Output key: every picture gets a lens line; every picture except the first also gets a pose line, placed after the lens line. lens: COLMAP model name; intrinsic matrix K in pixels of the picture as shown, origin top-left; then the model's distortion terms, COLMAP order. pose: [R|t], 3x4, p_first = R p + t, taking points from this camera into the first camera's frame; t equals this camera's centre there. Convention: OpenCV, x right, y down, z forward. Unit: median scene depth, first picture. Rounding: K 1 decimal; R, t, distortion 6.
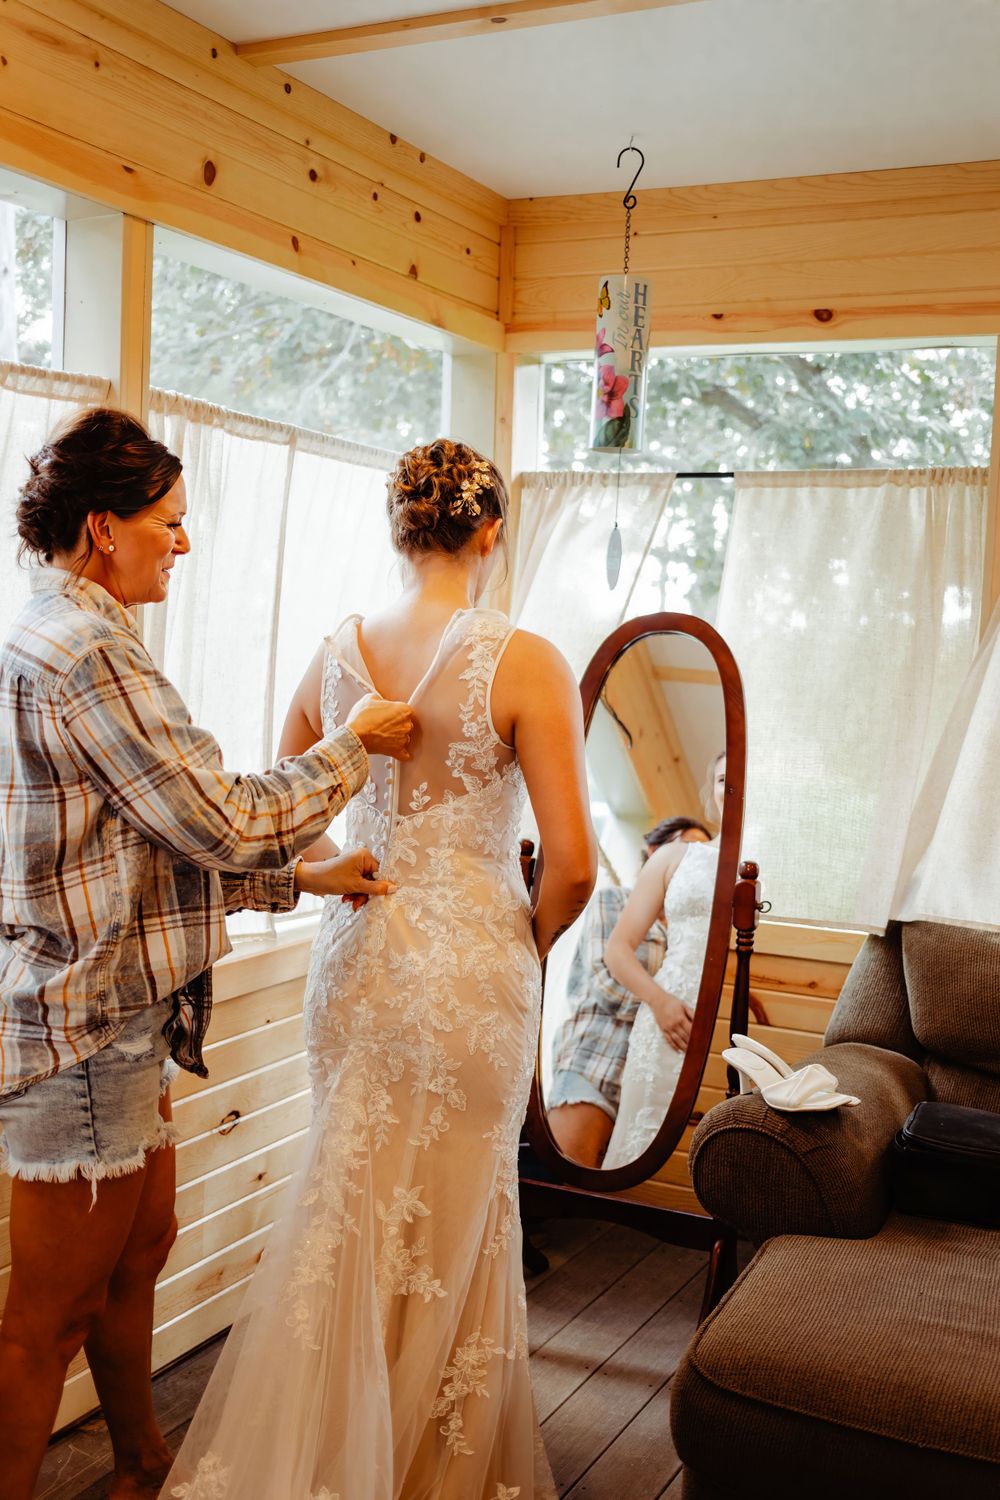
lens RADIAL K [[1687.5, 0, 500.0], [0, 1687.5, 750.0], [0, 0, 1]] dist [0.106610, 0.005045]
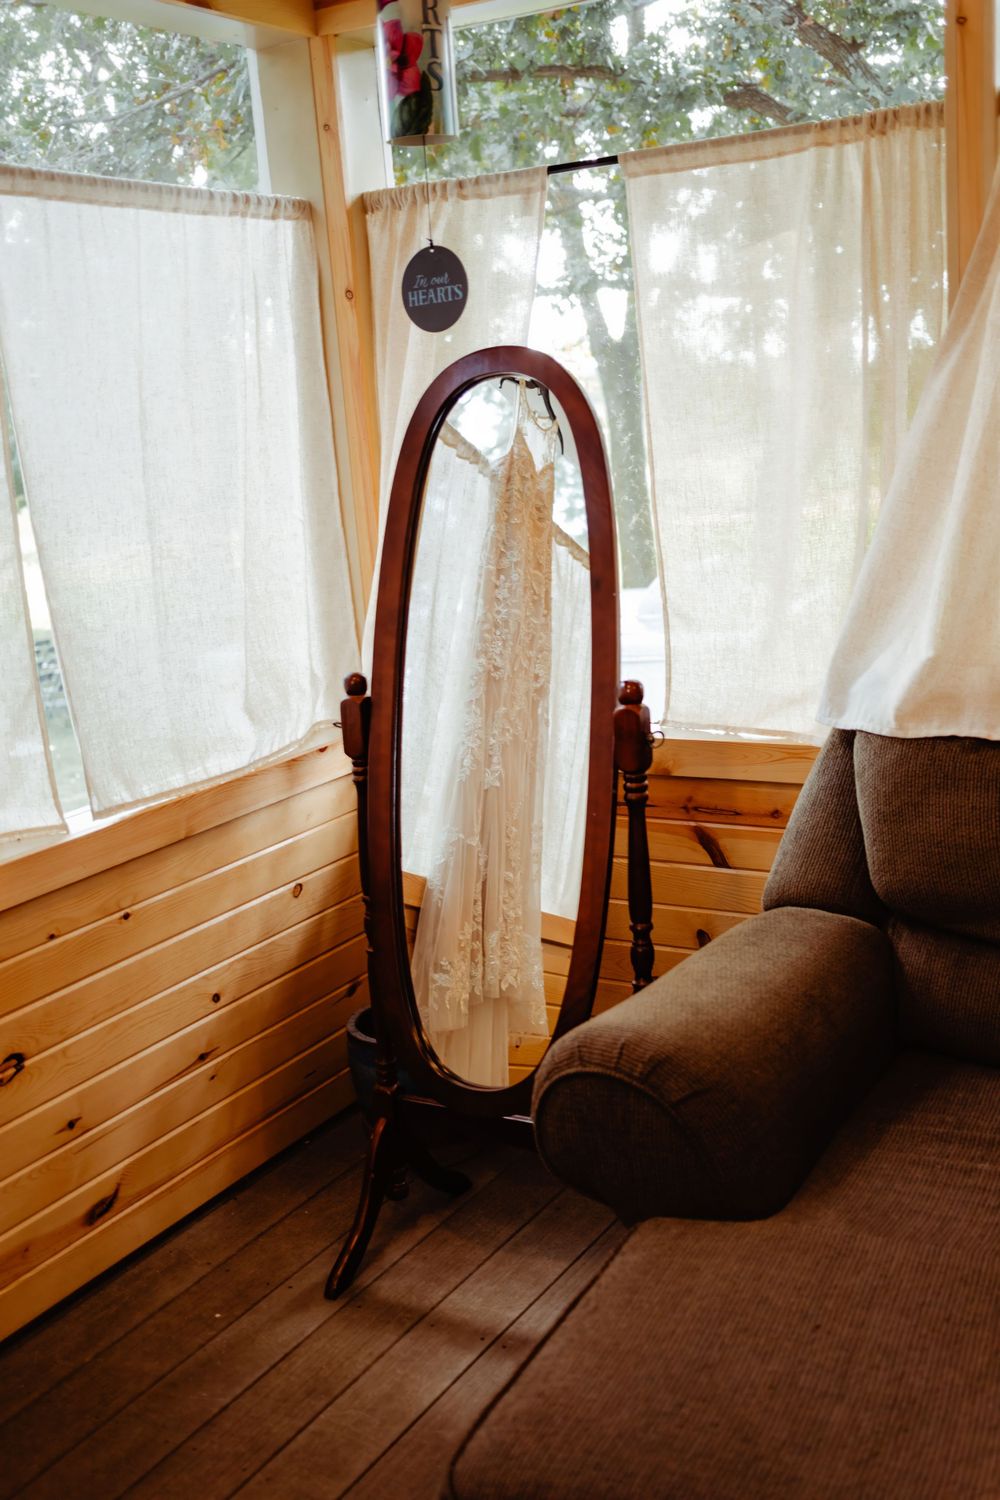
lens RADIAL K [[1637.0, 0, 498.1], [0, 1637.0, 687.3], [0, 0, 1]] dist [-0.000500, 0.273954]
pose [[0.989820, -0.095201, -0.105801, 0.148054], [0.105745, 0.989456, 0.098970, -0.007697], [0.095263, -0.109151, 0.989450, 0.255973]]
